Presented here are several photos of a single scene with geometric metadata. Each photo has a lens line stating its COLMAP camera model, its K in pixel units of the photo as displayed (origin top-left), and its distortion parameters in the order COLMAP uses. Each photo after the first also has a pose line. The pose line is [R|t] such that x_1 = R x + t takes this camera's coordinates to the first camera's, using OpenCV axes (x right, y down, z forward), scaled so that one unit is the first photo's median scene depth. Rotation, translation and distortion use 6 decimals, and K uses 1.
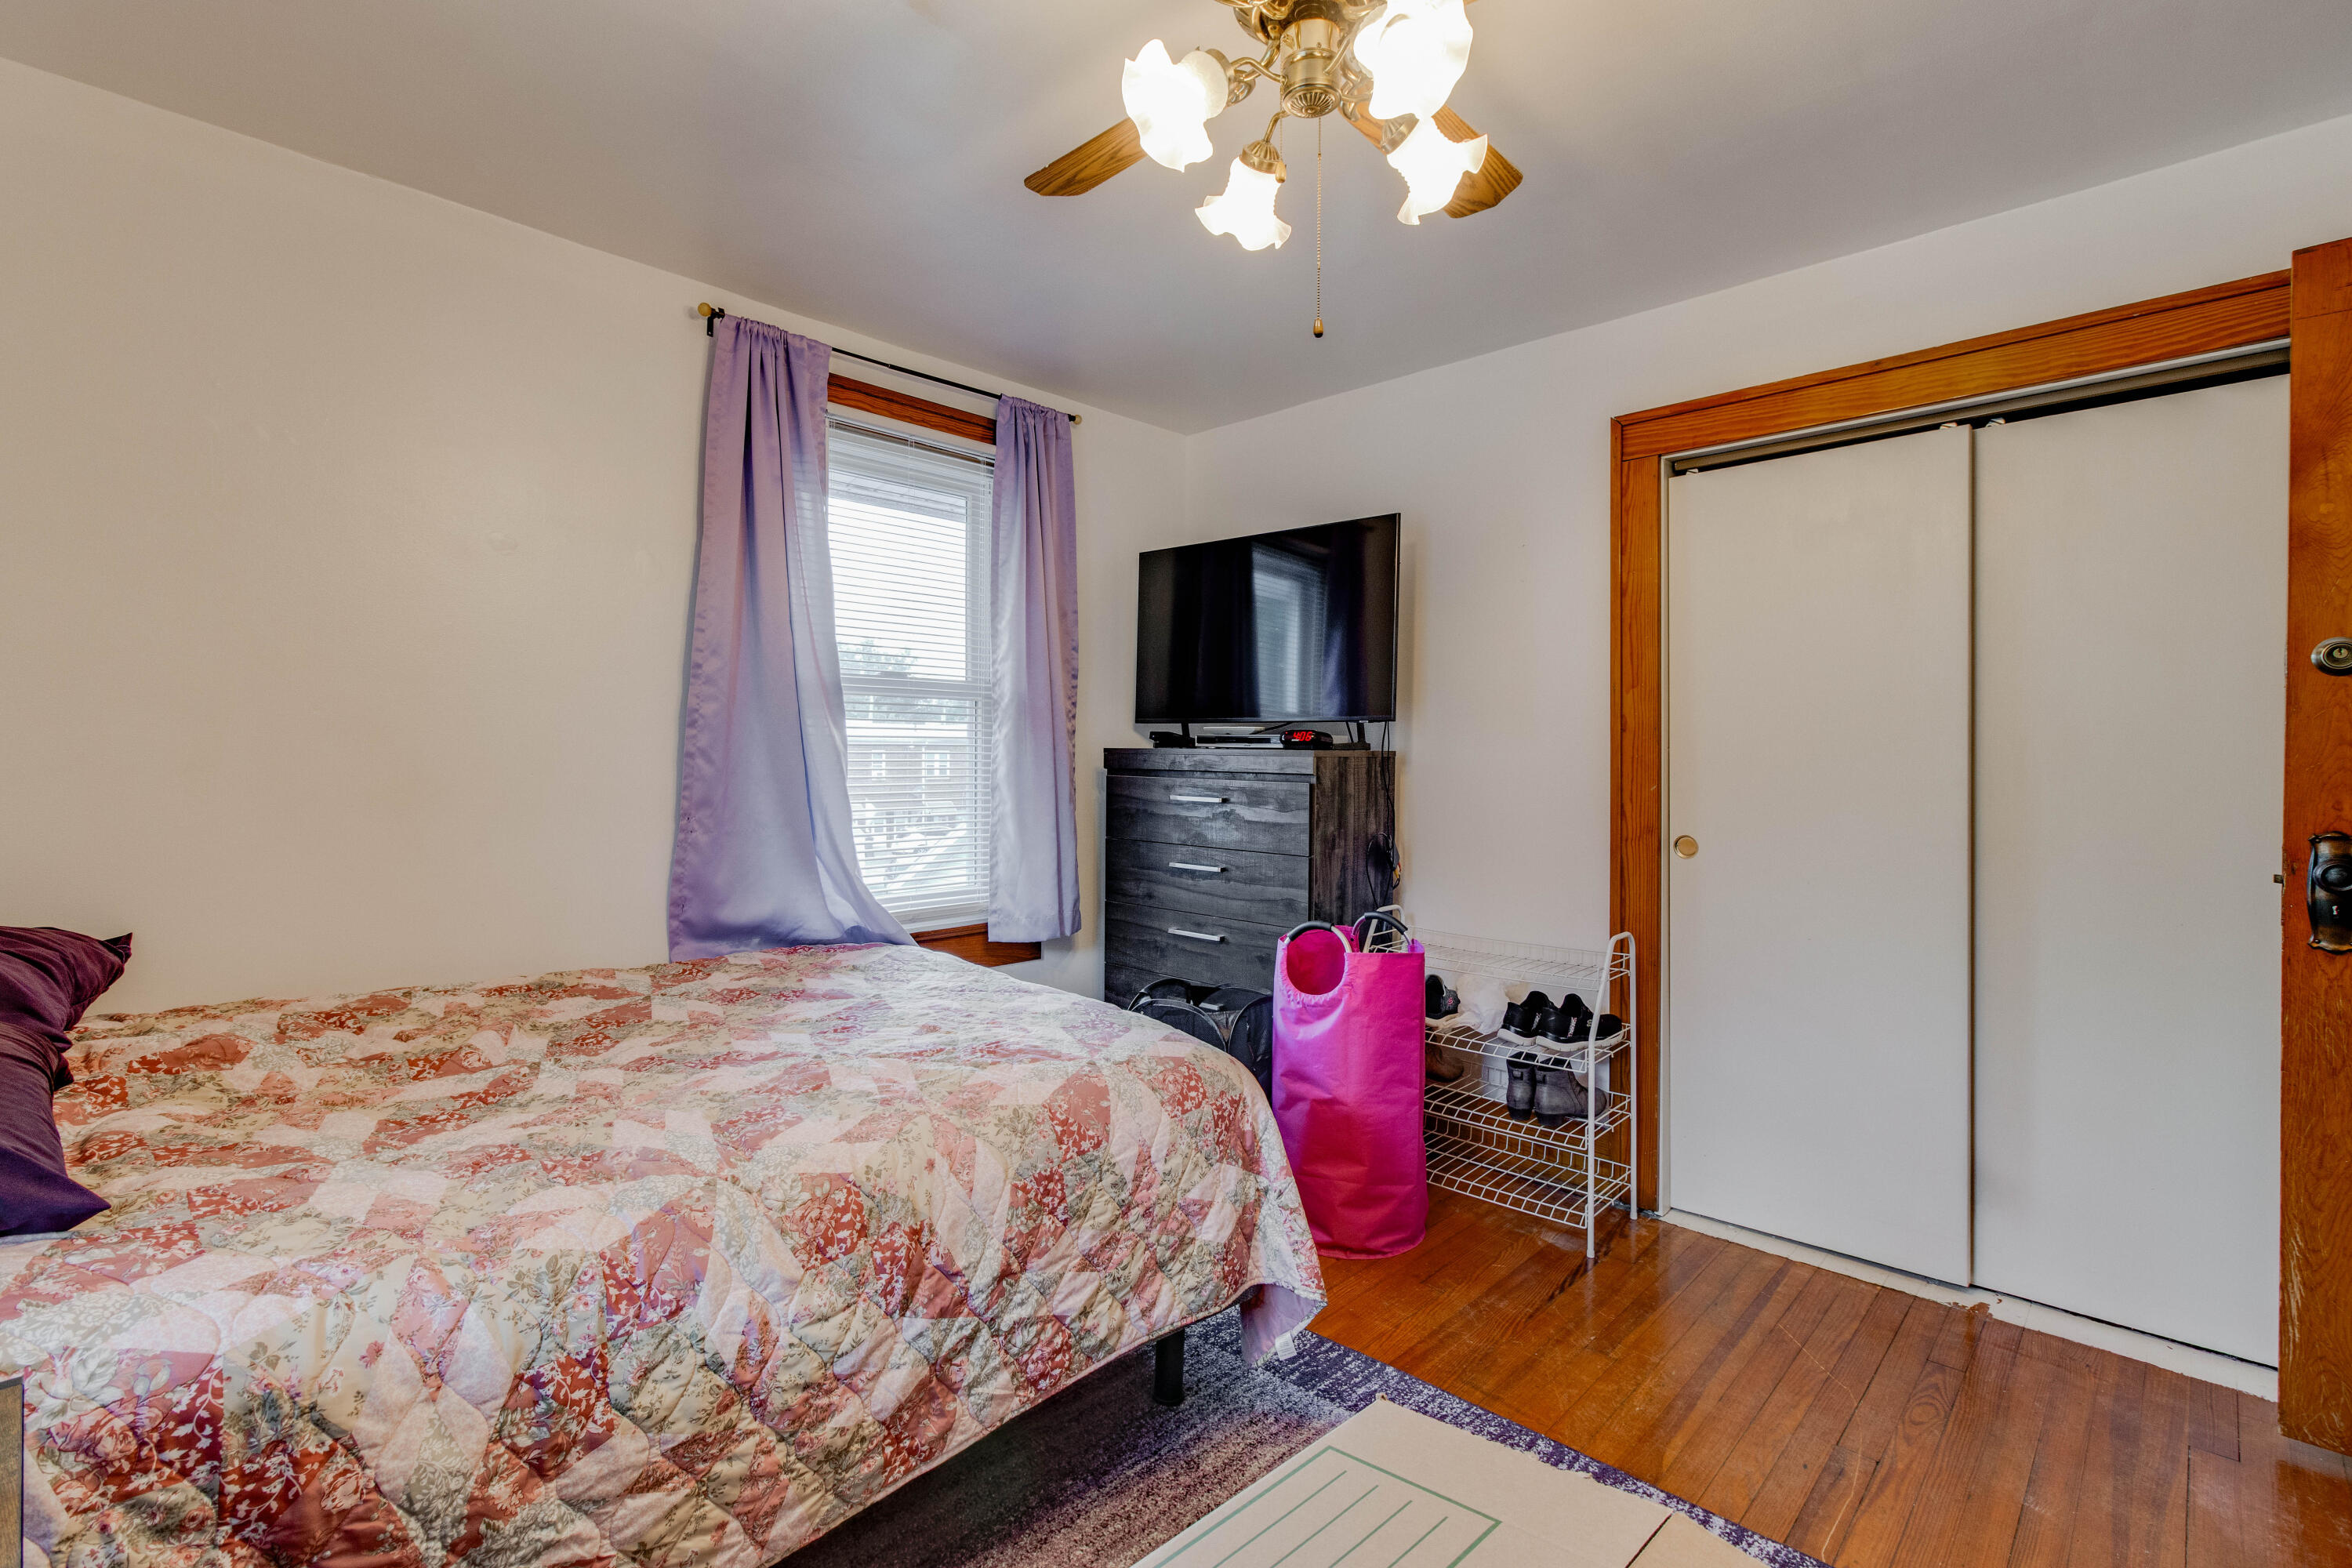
lens RADIAL K [[1085.5, 0, 1178.8], [0, 1085.5, 766.0], [0, 0, 1]] dist [-0.003230, 0.000119]
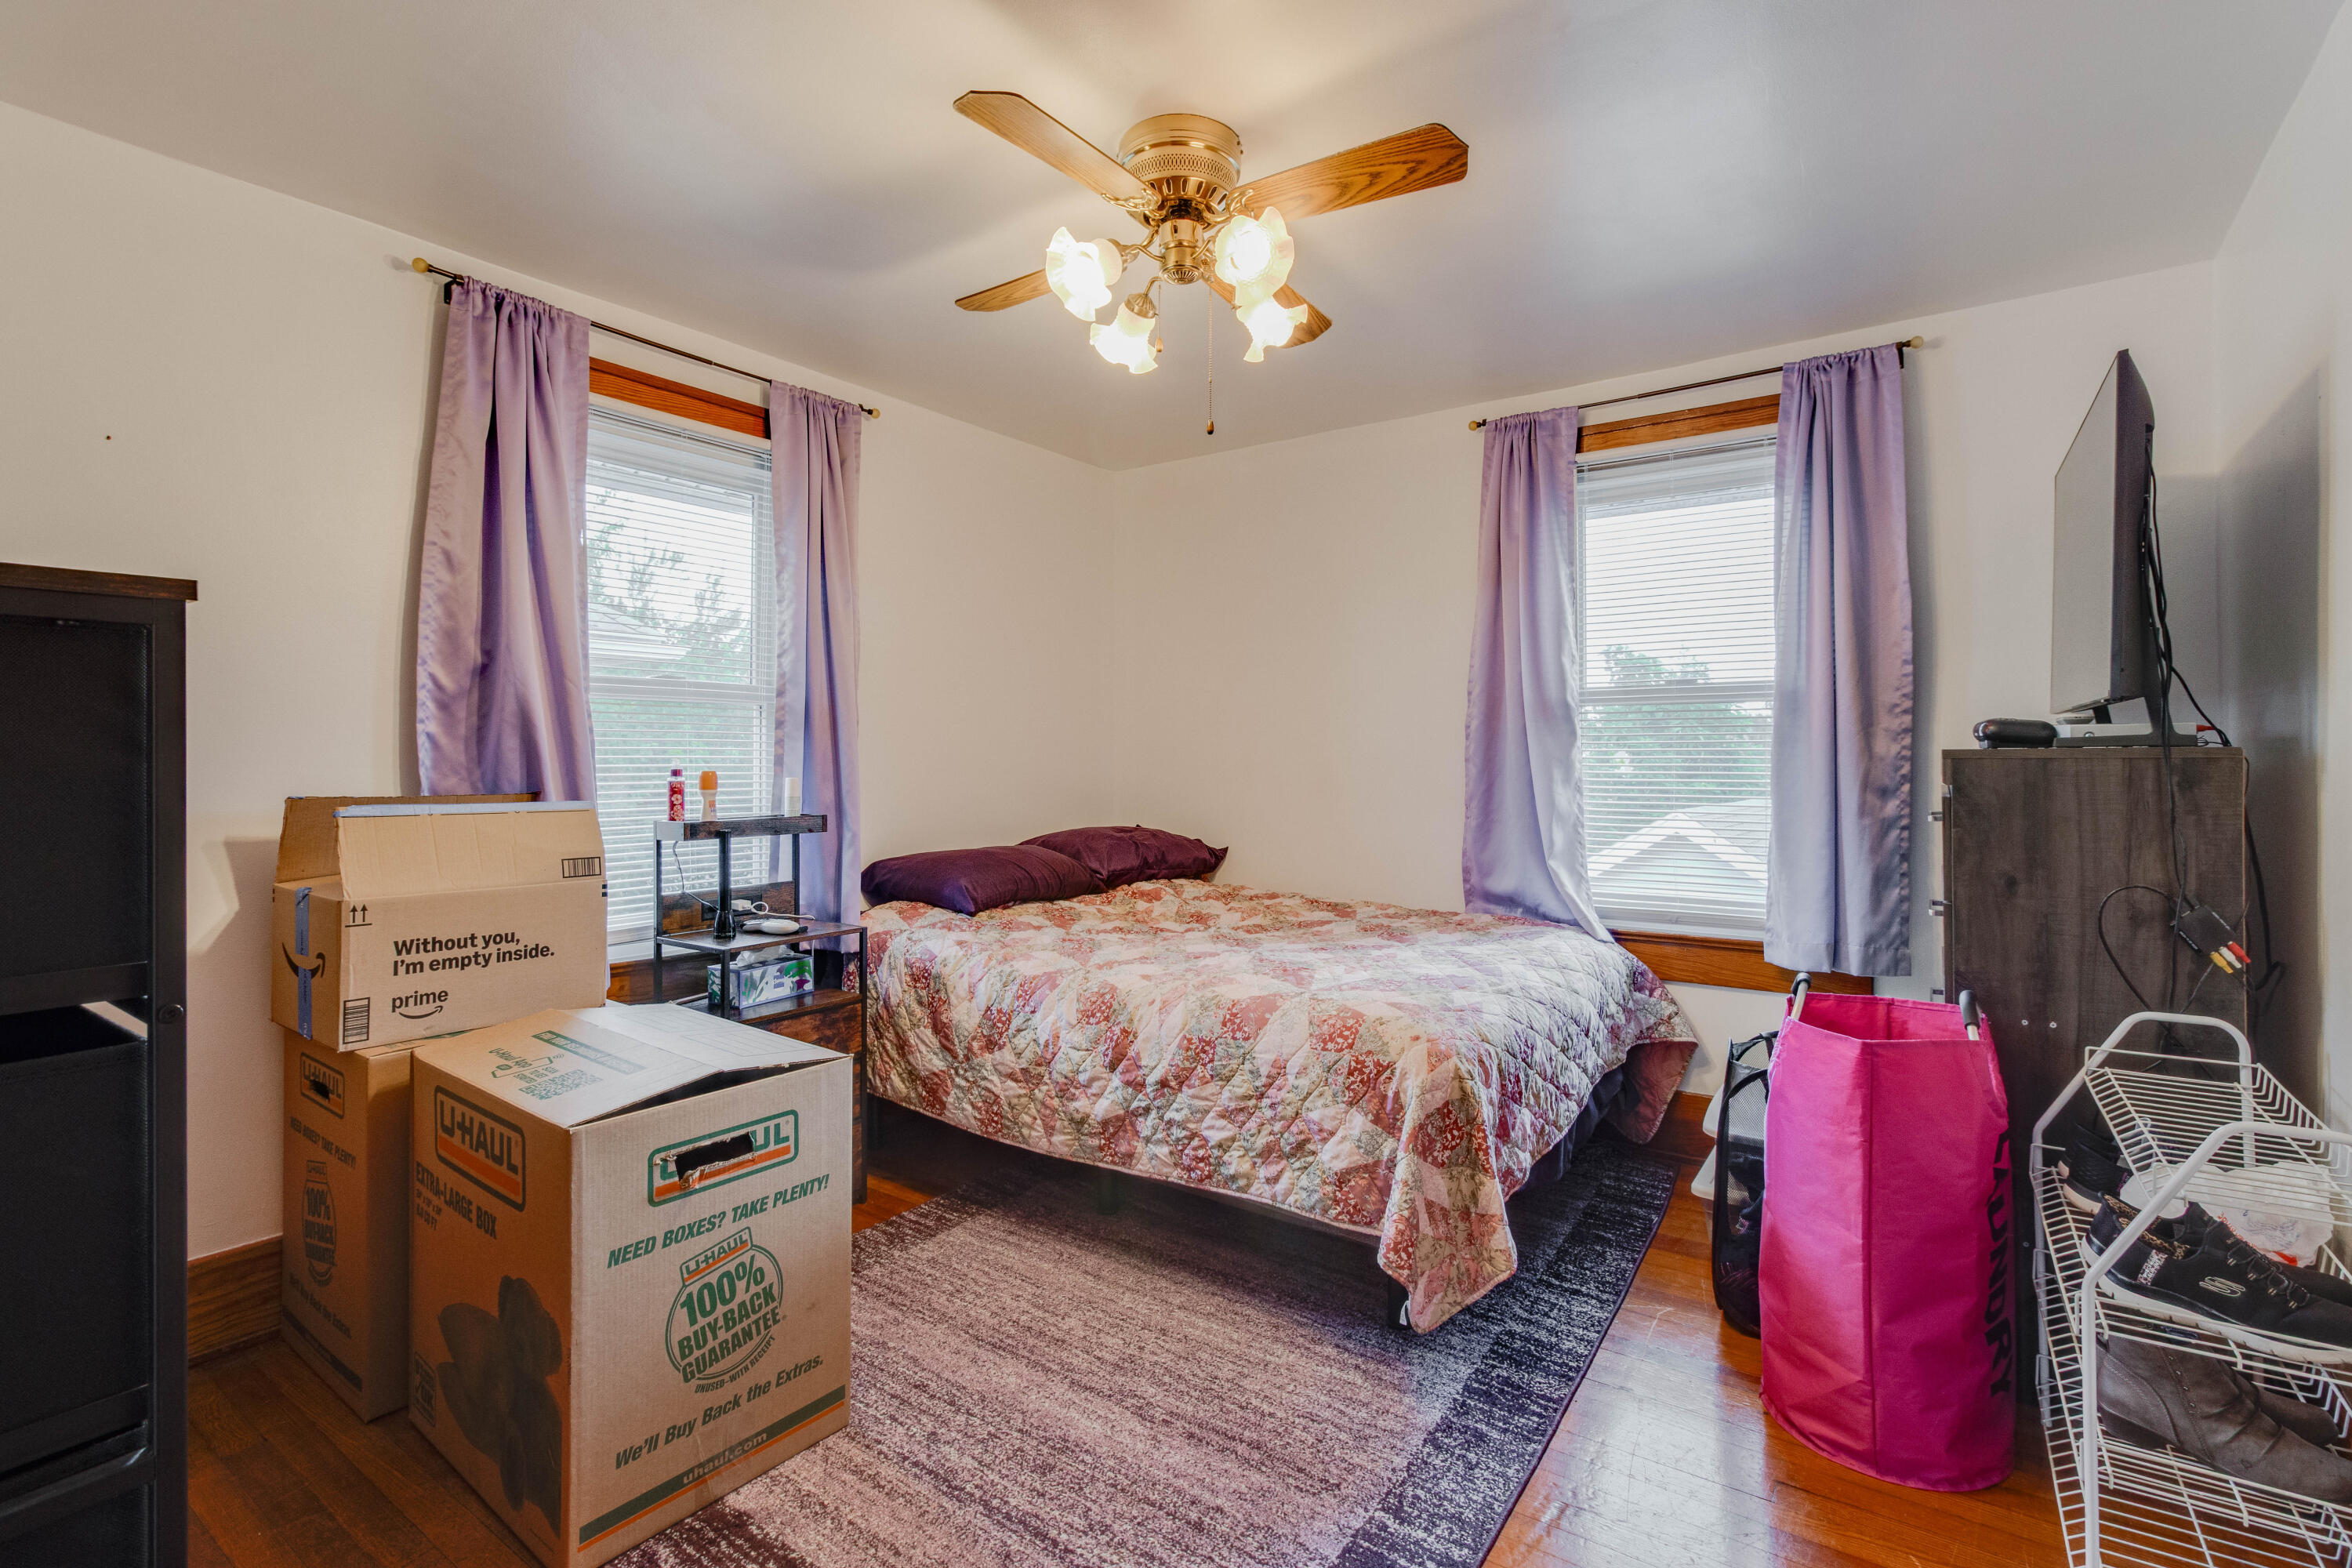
lens RADIAL K [[1085.5, 0, 1178.8], [0, 1085.5, 766.0], [0, 0, 1]] dist [-0.003230, 0.000119]
pose [[0.136429, -0.002343, -0.990647, 1.362139], [-0.011261, 0.999929, -0.003916, 0.009744], [0.990586, 0.011690, 0.136393, 0.768935]]
